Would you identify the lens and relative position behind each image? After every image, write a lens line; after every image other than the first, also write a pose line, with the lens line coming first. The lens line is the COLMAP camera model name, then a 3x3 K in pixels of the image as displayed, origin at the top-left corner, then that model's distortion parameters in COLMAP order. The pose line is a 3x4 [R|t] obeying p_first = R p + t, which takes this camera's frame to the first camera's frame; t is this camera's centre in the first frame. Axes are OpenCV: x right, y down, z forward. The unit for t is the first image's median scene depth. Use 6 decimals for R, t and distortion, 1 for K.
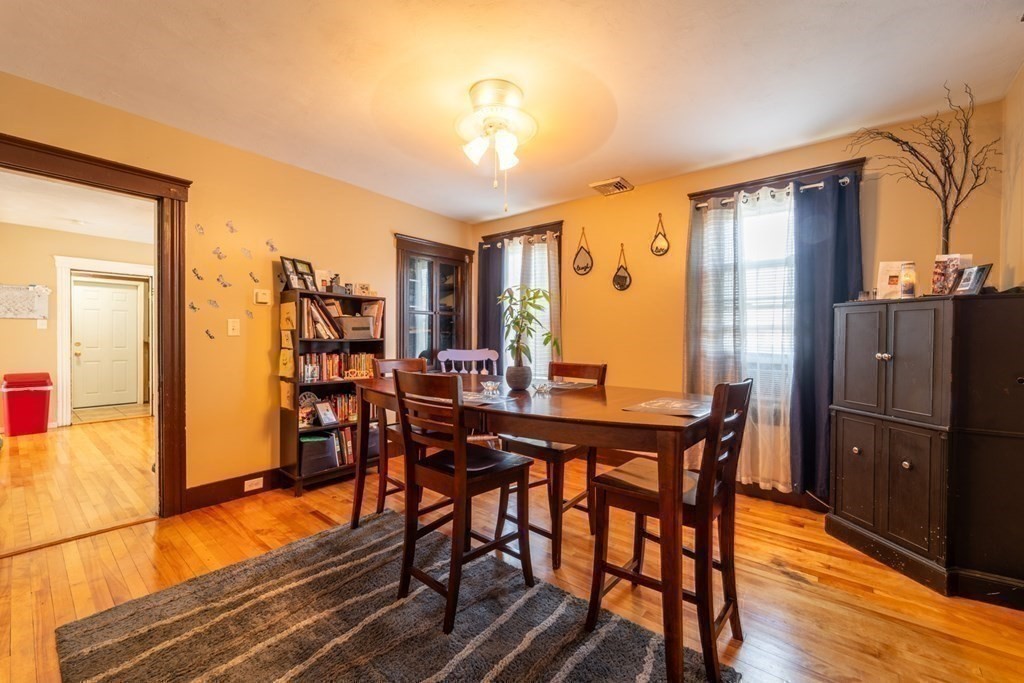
lens RADIAL K [[408.2, 0, 511.1], [0, 408.2, 342.8], [0, 0, 1]] dist [0.000992, 0.000448]
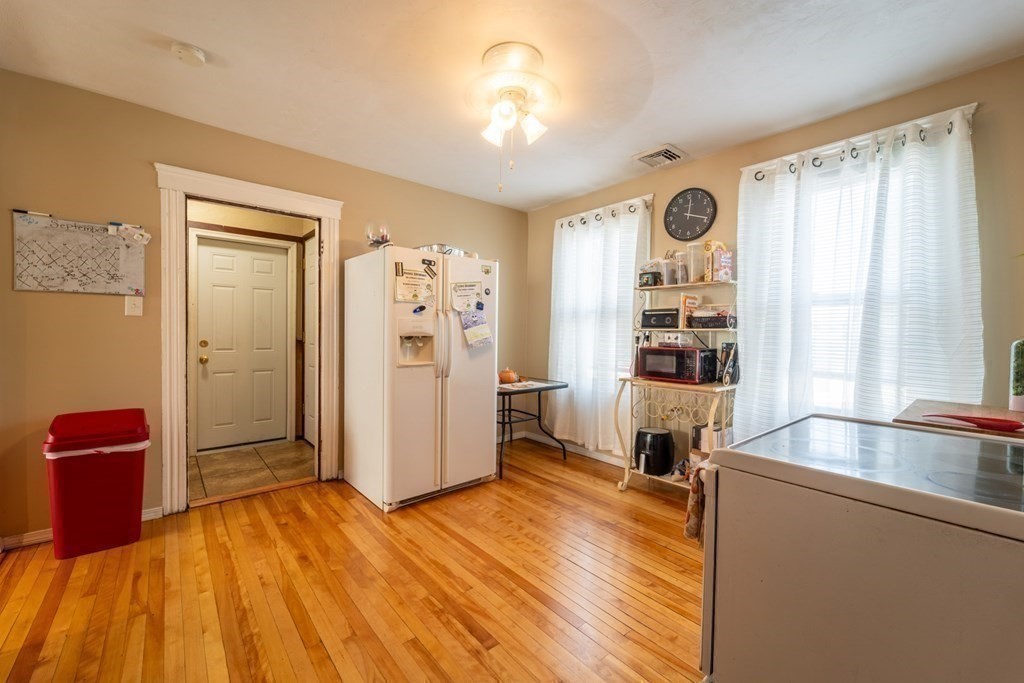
lens RADIAL K [[408.2, 0, 513.0], [0, 408.2, 340.0], [0, 0, 1]] dist [0.000992, 0.000448]
pose [[0.982235, 0.007462, -0.187509, -0.620285], [-0.005961, 0.999946, 0.008569, -0.012377], [0.187562, -0.007299, 0.982226, 0.612945]]
